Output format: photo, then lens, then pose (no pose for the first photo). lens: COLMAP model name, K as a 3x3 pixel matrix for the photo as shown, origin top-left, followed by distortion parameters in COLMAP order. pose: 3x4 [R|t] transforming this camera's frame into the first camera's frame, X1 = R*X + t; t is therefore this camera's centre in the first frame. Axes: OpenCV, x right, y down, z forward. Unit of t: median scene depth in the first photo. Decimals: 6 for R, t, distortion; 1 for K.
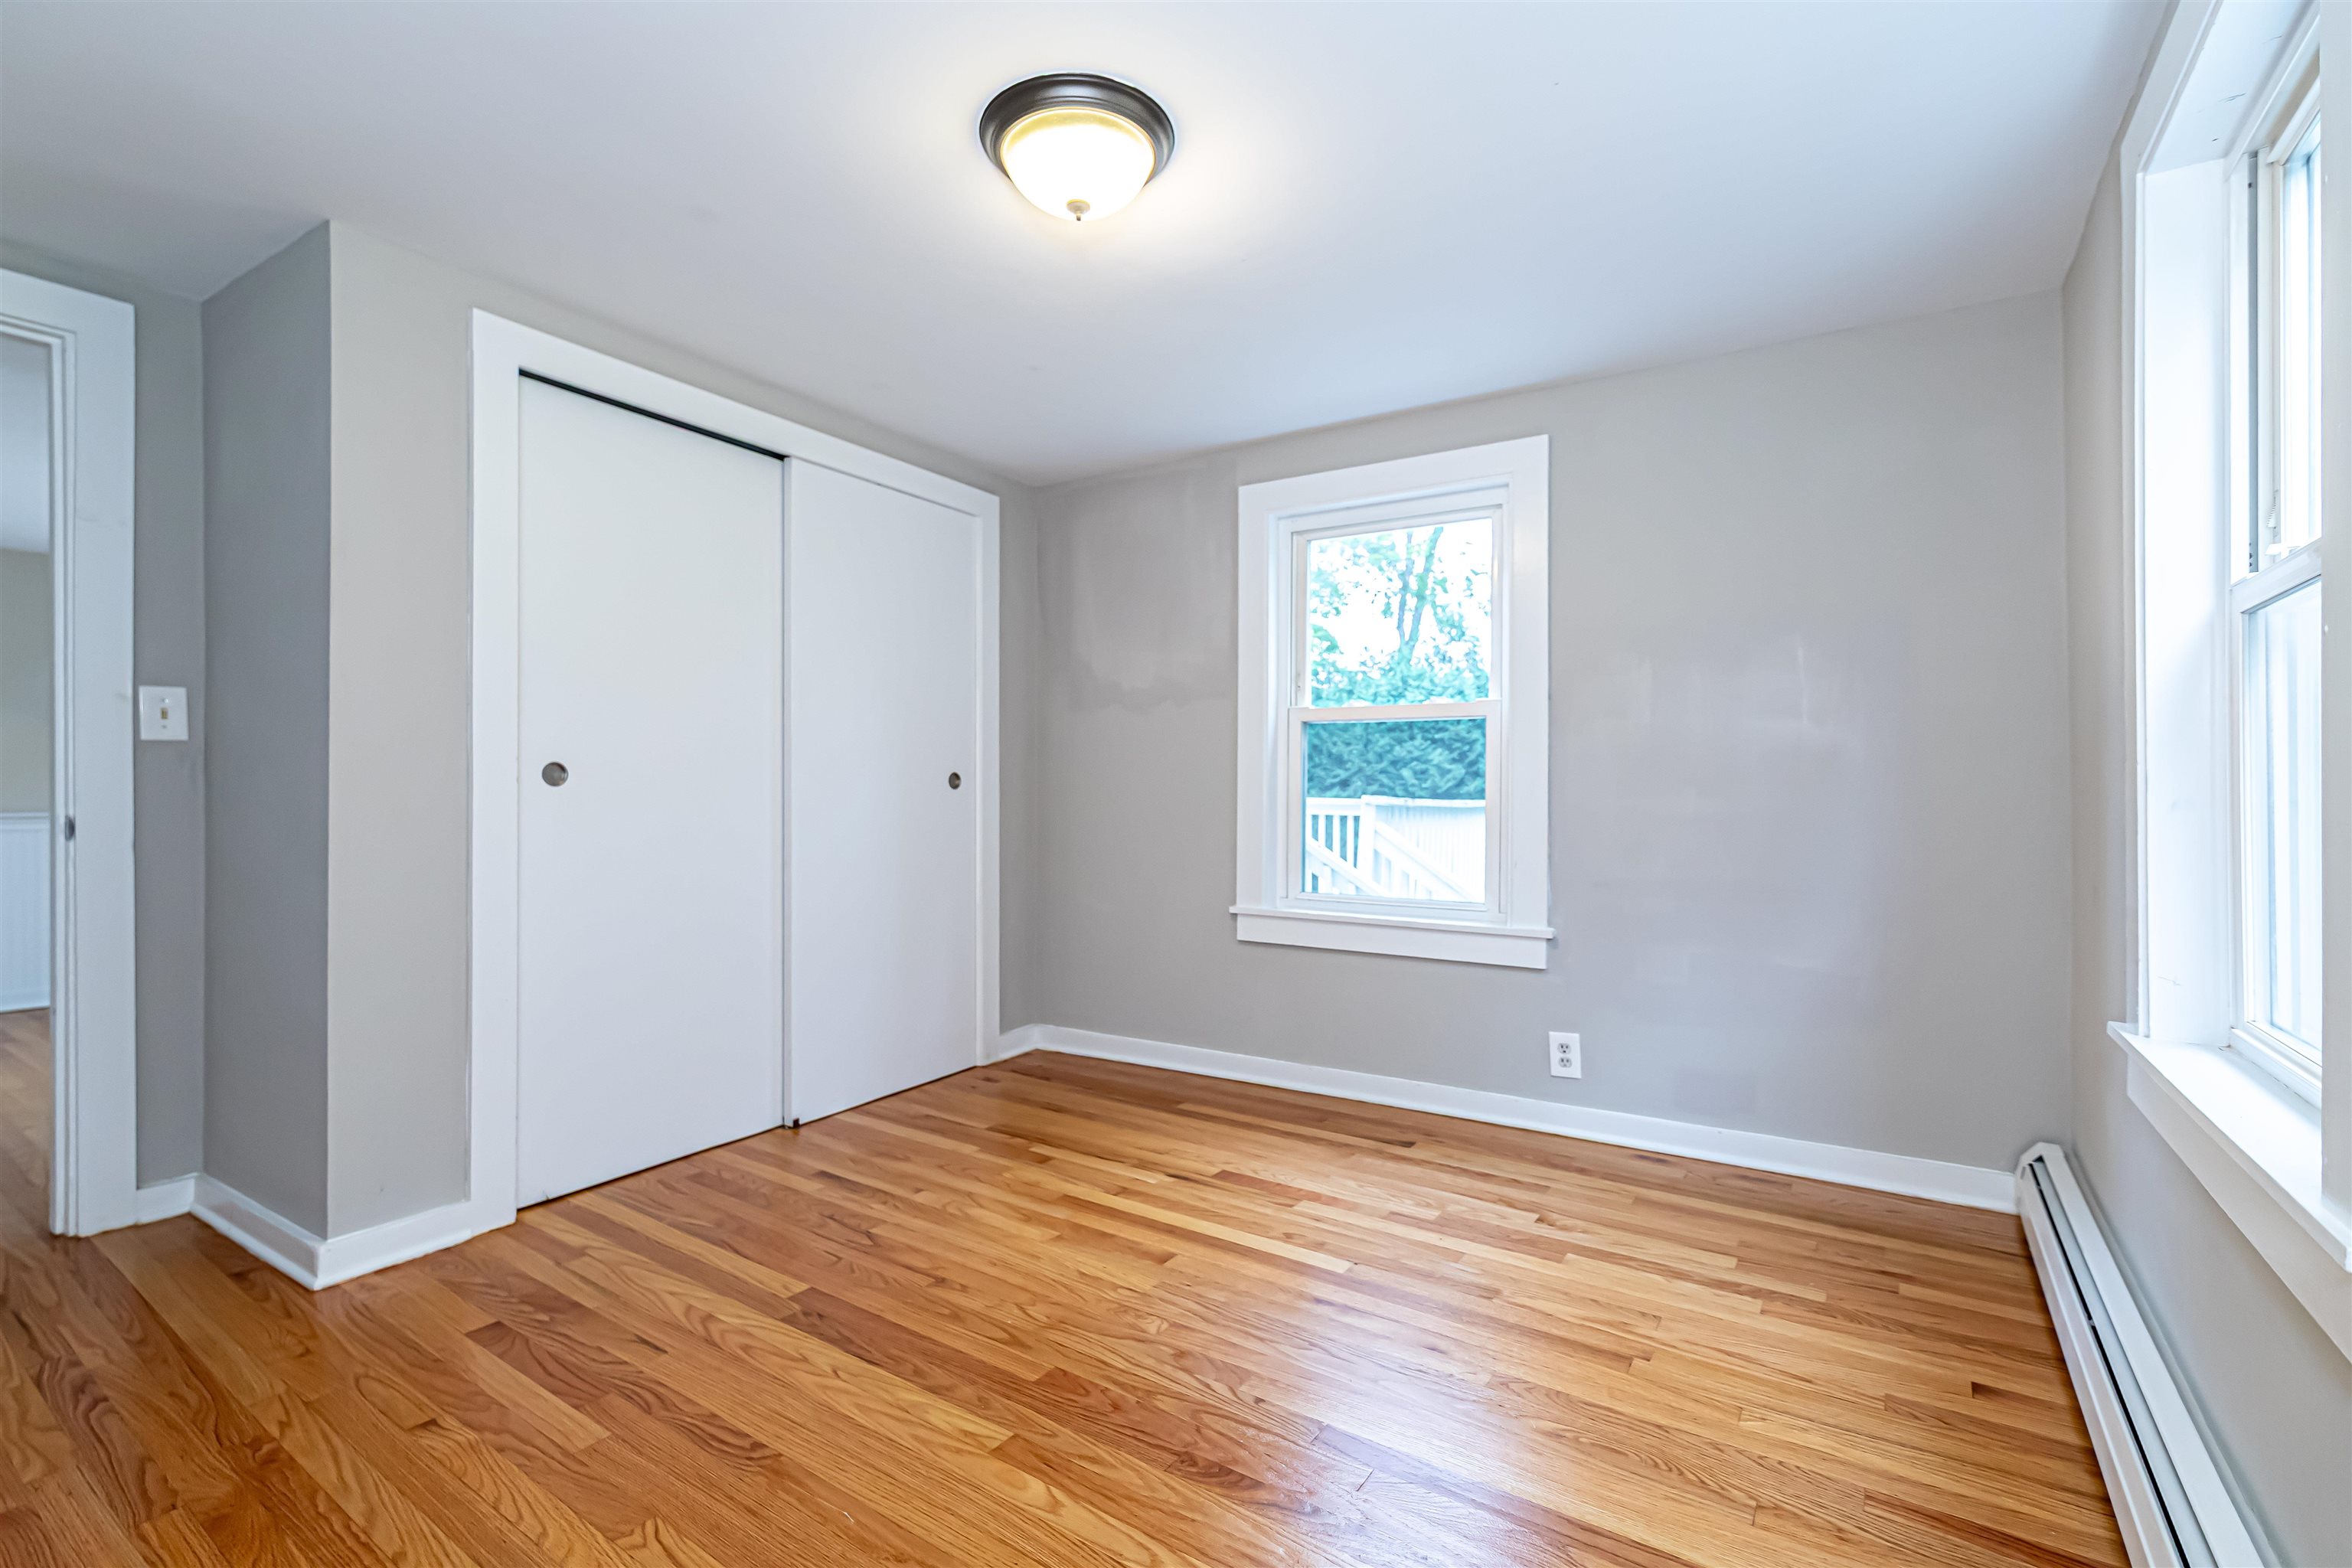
lens RADIAL K [[1011.3, 0, 1180.7], [0, 1011.3, 785.1], [0, 0, 1]] dist [0.003380, 0.000151]
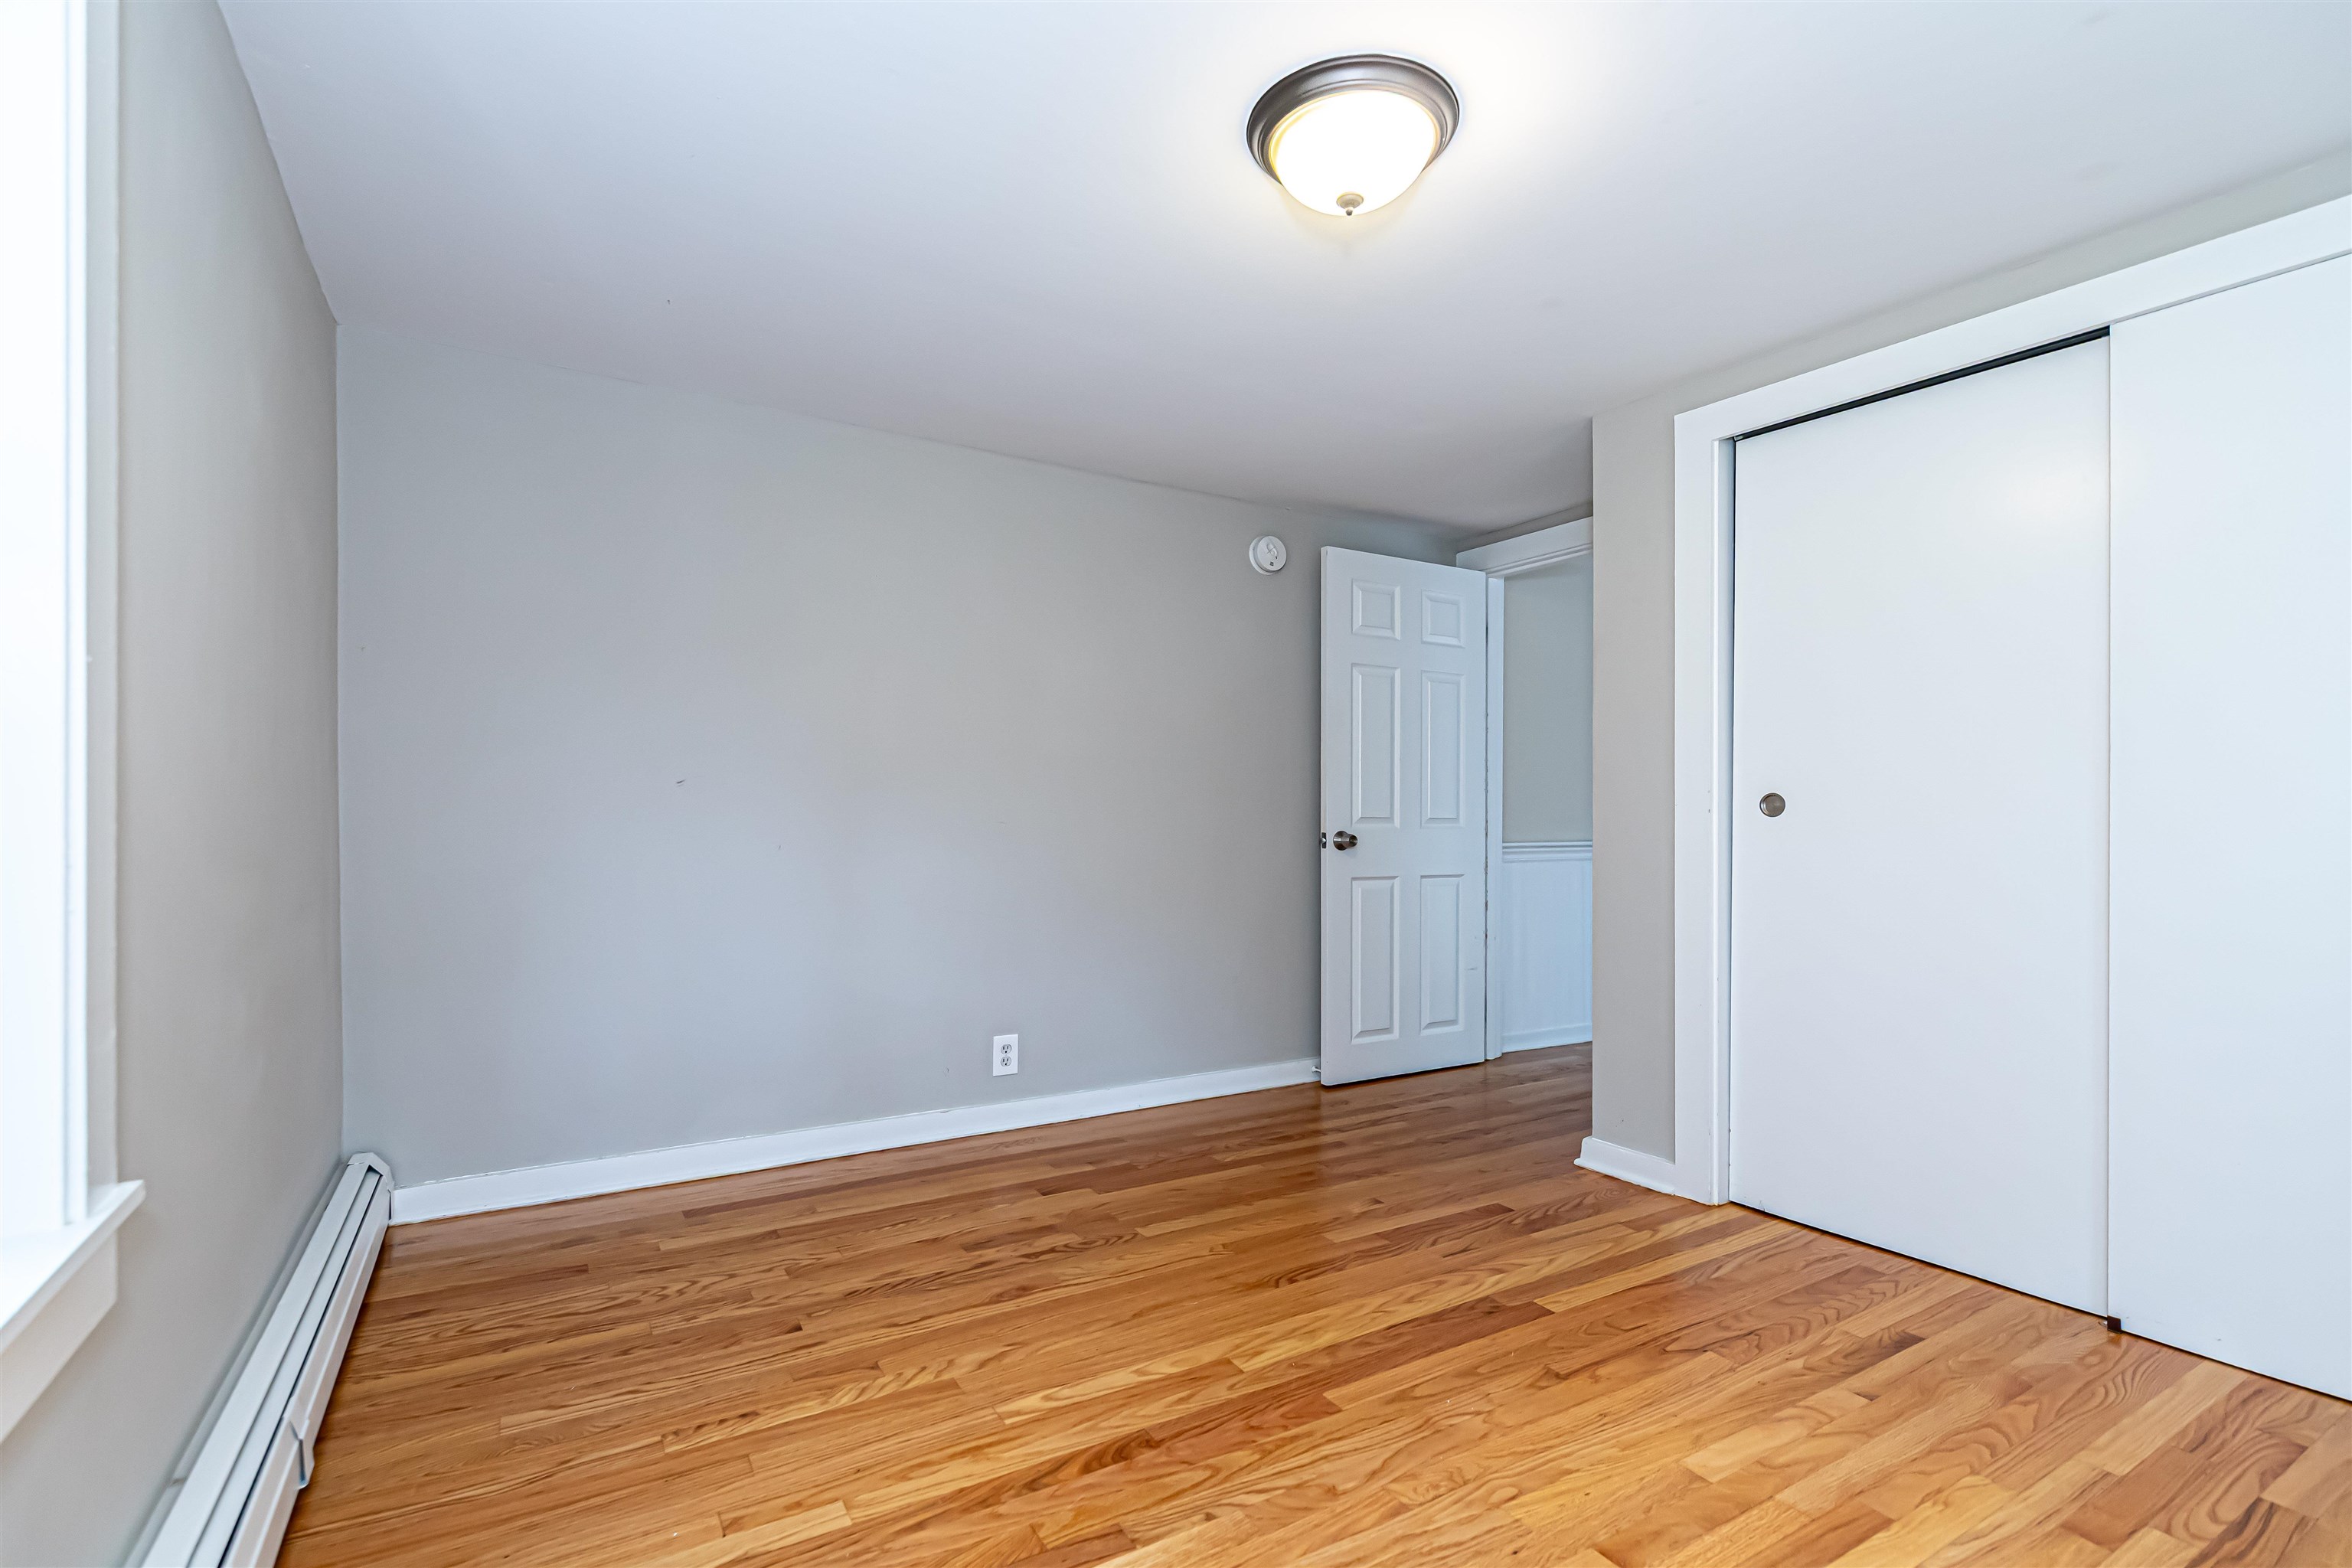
lens RADIAL K [[1011.3, 0, 1180.5], [0, 1011.3, 821.6], [0, 0, 1]] dist [0.003380, 0.000151]
pose [[-0.379858, 0.000232, -0.925045, 0.704428], [0.000233, 1.000000, 0.000155, 0.005914], [0.925045, -0.000157, -0.379858, 1.029286]]
